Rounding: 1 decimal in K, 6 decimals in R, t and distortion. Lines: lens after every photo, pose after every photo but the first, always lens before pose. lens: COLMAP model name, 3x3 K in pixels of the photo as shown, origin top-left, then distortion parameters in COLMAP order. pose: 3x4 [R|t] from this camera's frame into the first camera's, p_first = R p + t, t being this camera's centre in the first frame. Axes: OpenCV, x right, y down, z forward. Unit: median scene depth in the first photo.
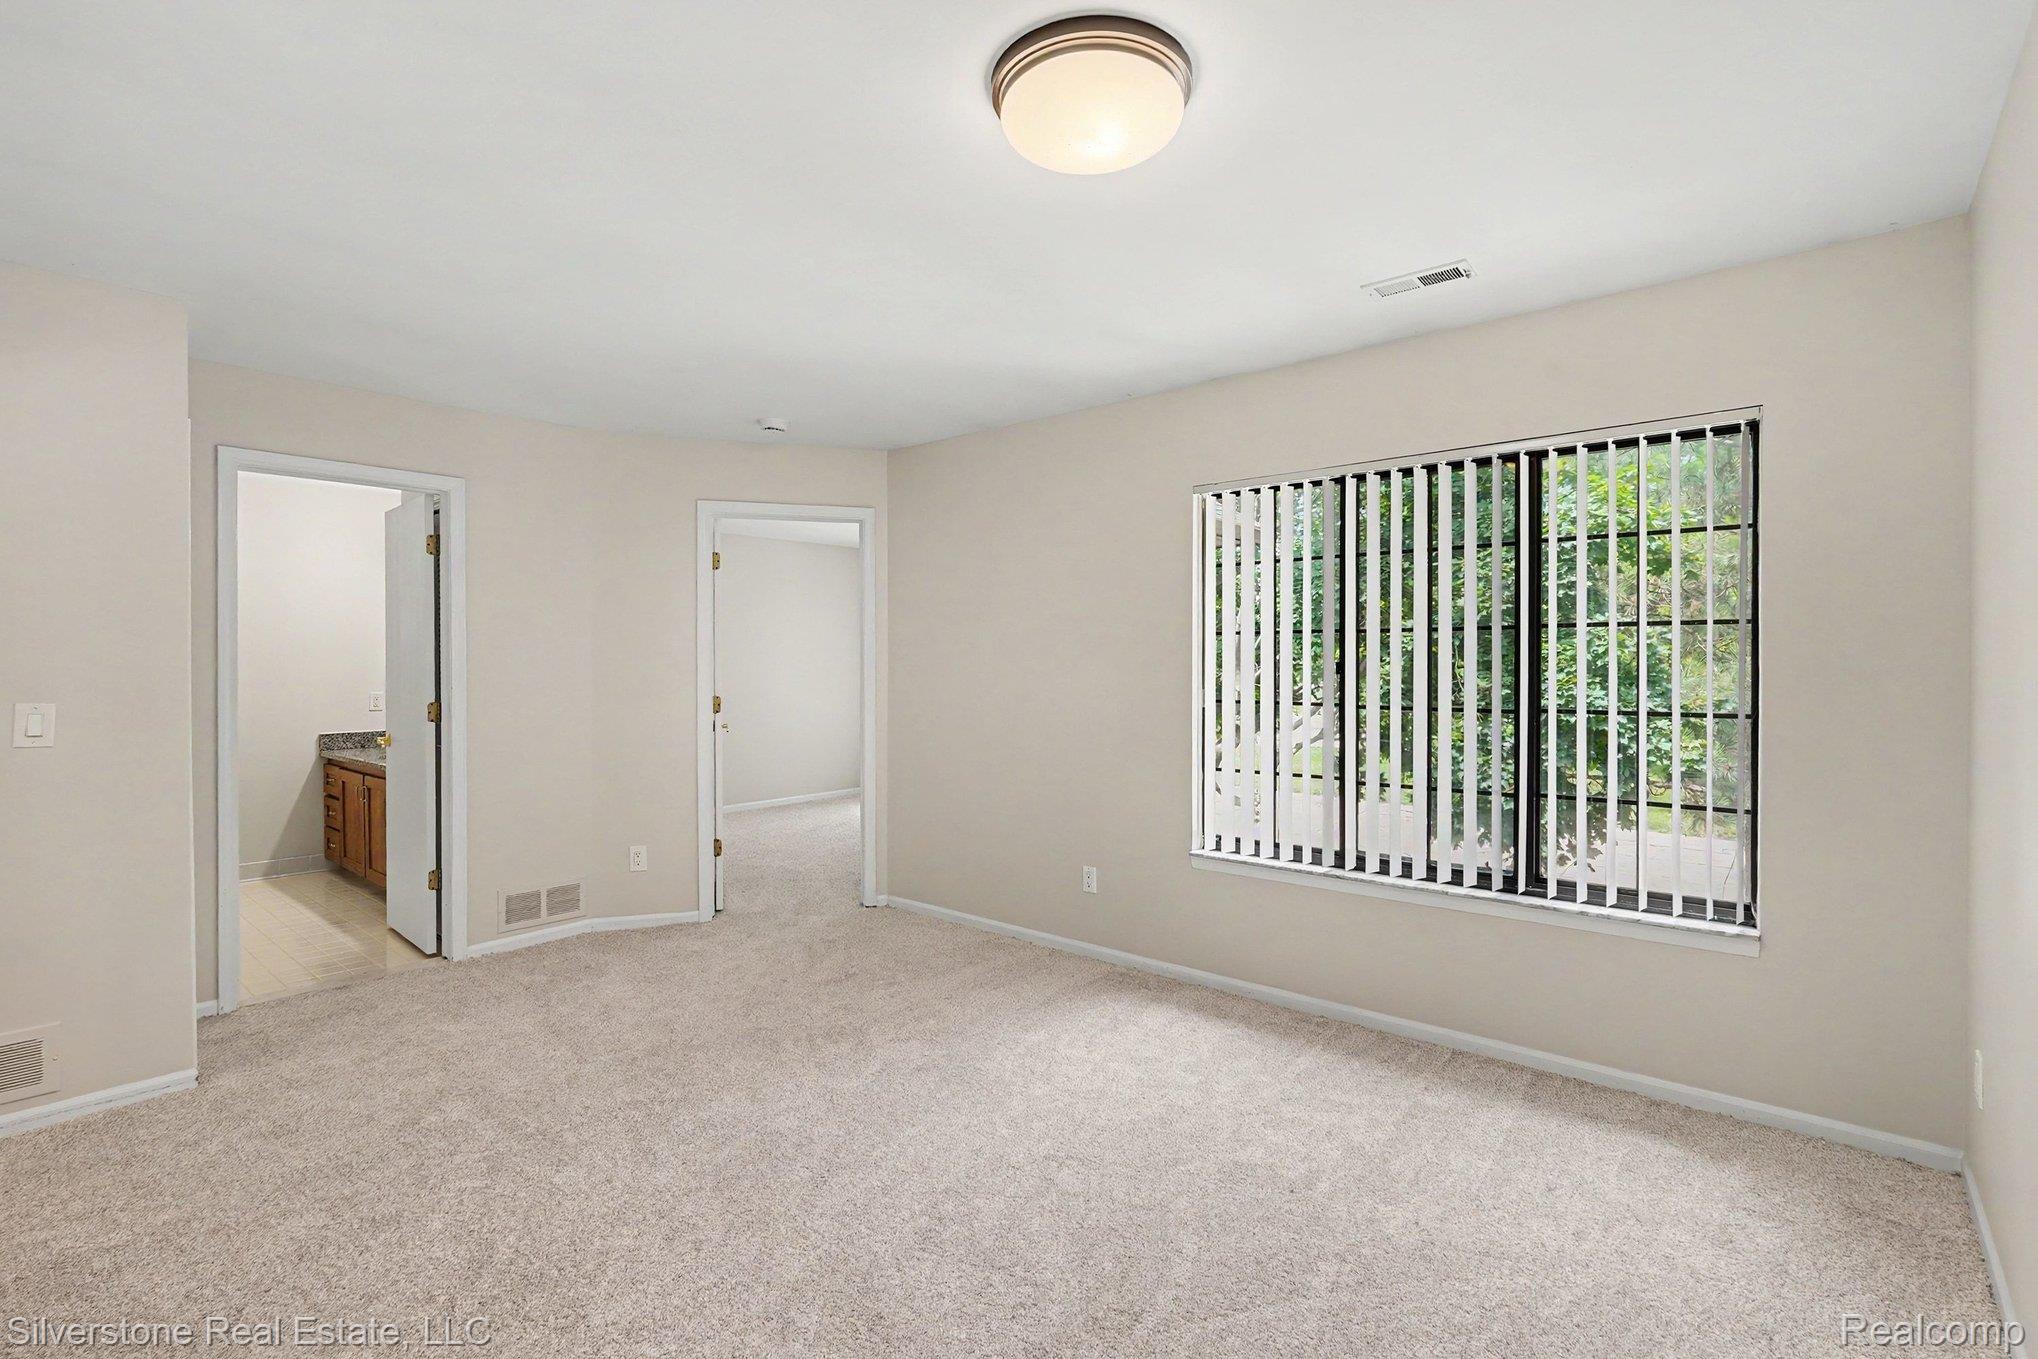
lens RADIAL K [[932.9, 0, 1020.8], [0, 932.9, 676.2], [0, 0, 1]] dist [-0.000623, 0.000503]
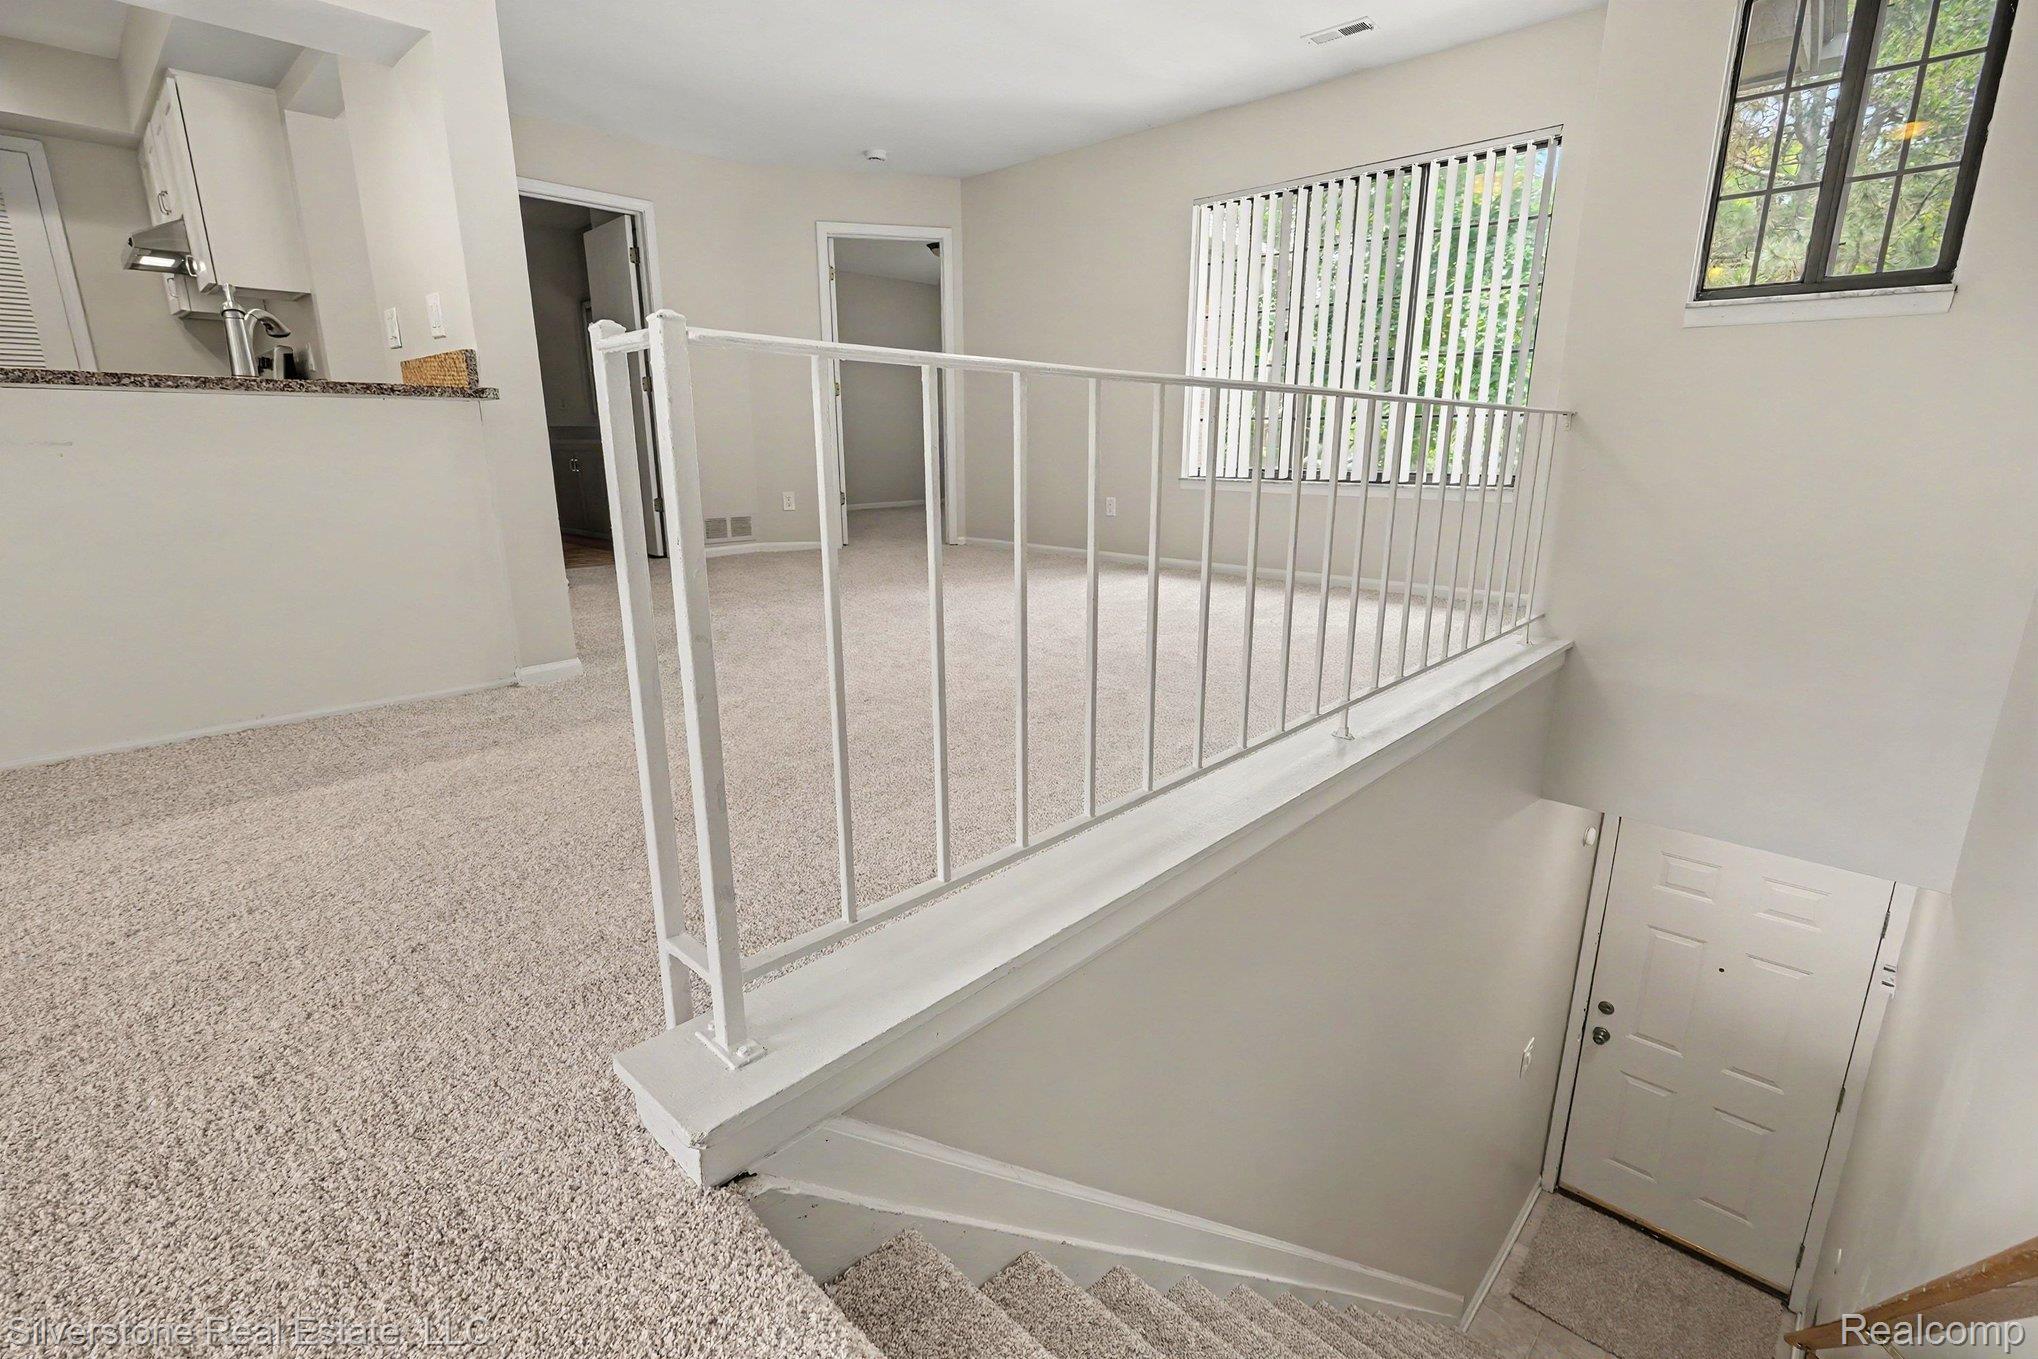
lens RADIAL K [[932.9, 0, 1027.3], [0, 932.9, 675.1], [0, 0, 1]] dist [-0.000623, 0.000503]
pose [[0.998542, 0.011552, -0.052736, 0.025295], [0.001285, 0.971475, 0.237138, 0.132315], [0.053971, -0.236860, 0.970044, -0.442163]]
